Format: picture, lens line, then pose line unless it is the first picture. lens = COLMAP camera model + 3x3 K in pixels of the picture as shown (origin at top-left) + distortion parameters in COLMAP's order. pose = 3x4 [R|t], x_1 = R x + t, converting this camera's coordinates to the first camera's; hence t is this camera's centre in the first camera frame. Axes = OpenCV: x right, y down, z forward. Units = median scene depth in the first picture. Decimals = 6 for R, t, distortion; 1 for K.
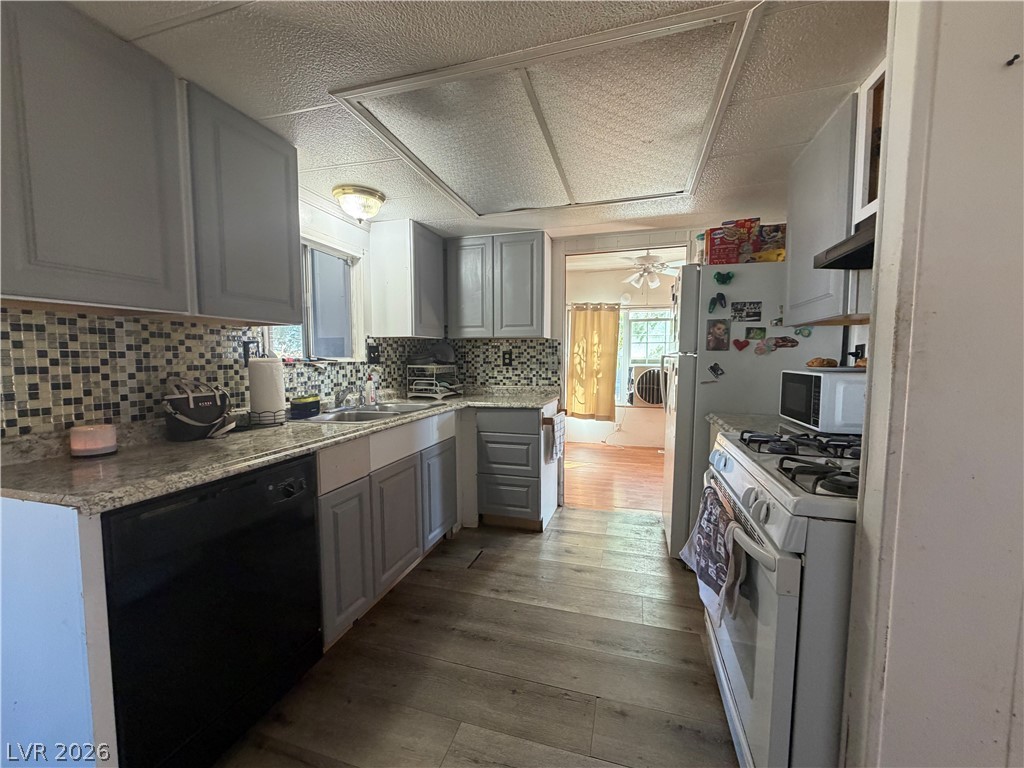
lens RADIAL K [[409.3, 0, 510.6], [0, 409.3, 389.1], [0, 0, 1]] dist [0.004157, 0.000303]
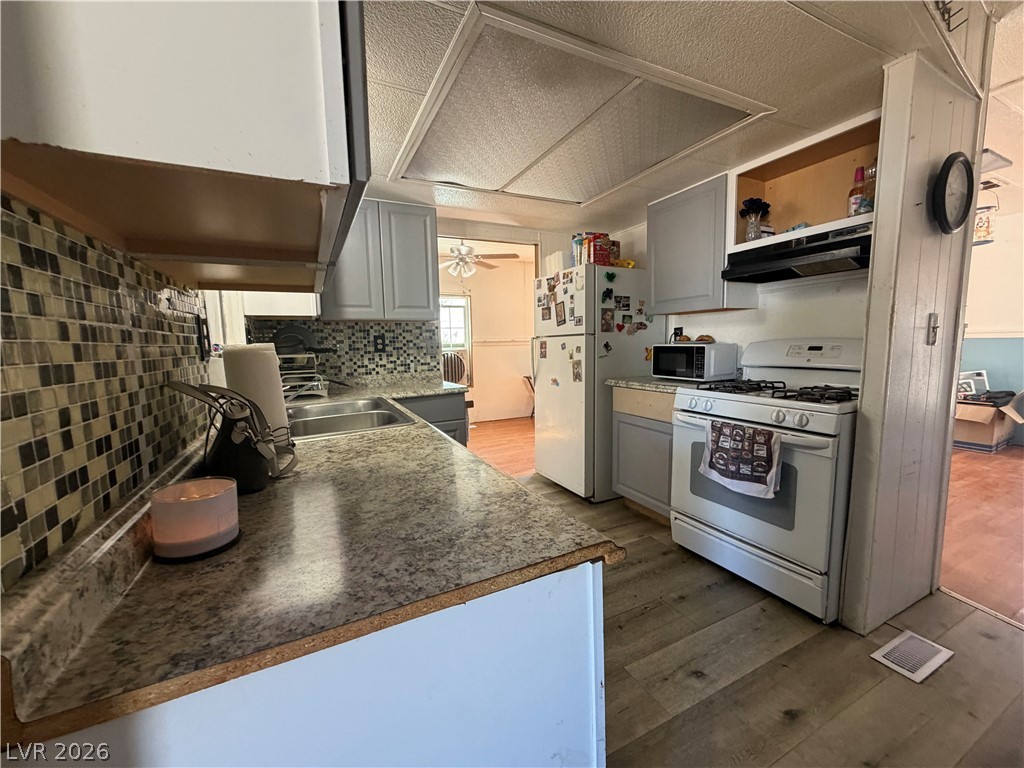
lens RADIAL K [[409.3, 0, 511.5], [0, 409.3, 388.8], [0, 0, 1]] dist [0.004157, 0.000303]
pose [[0.729043, -0.096013, 0.677700, -0.597156], [0.076211, 0.995343, 0.059029, -0.012620], [-0.680211, 0.008613, 0.732965, 0.230504]]
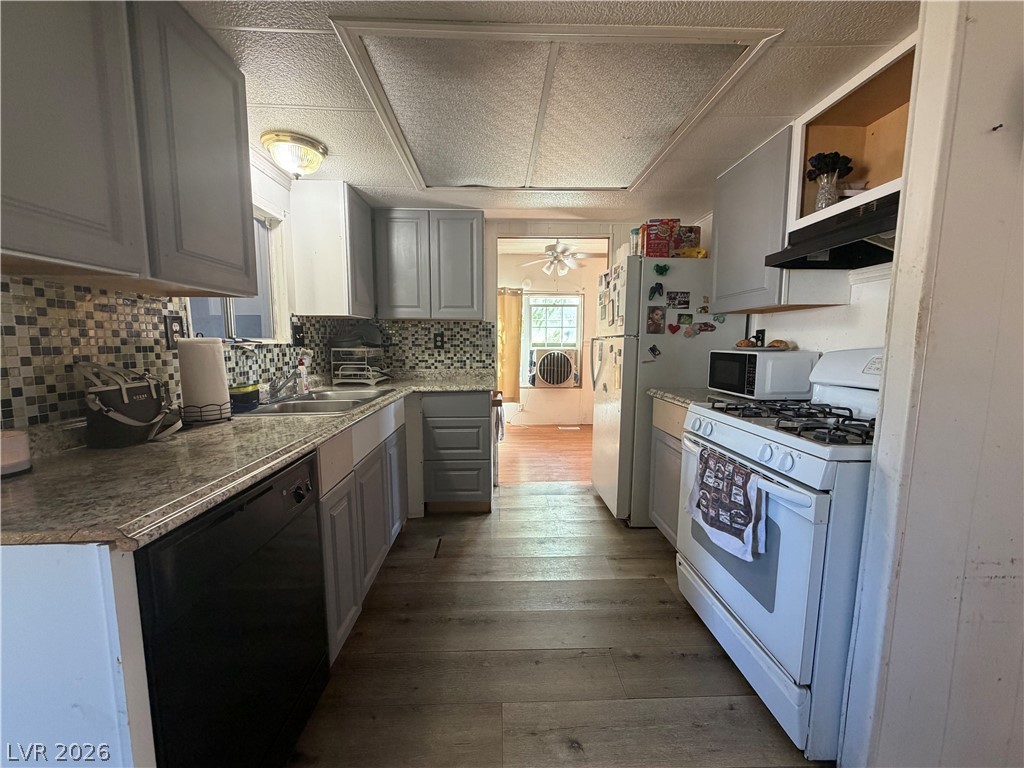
lens RADIAL K [[409.3, 0, 511.0], [0, 409.3, 389.0], [0, 0, 1]] dist [0.004157, 0.000303]
pose [[0.947336, -0.034432, 0.318386, -0.230675], [0.022449, 0.998897, 0.041231, 0.003460], [-0.319455, -0.031912, 0.947064, 0.041455]]
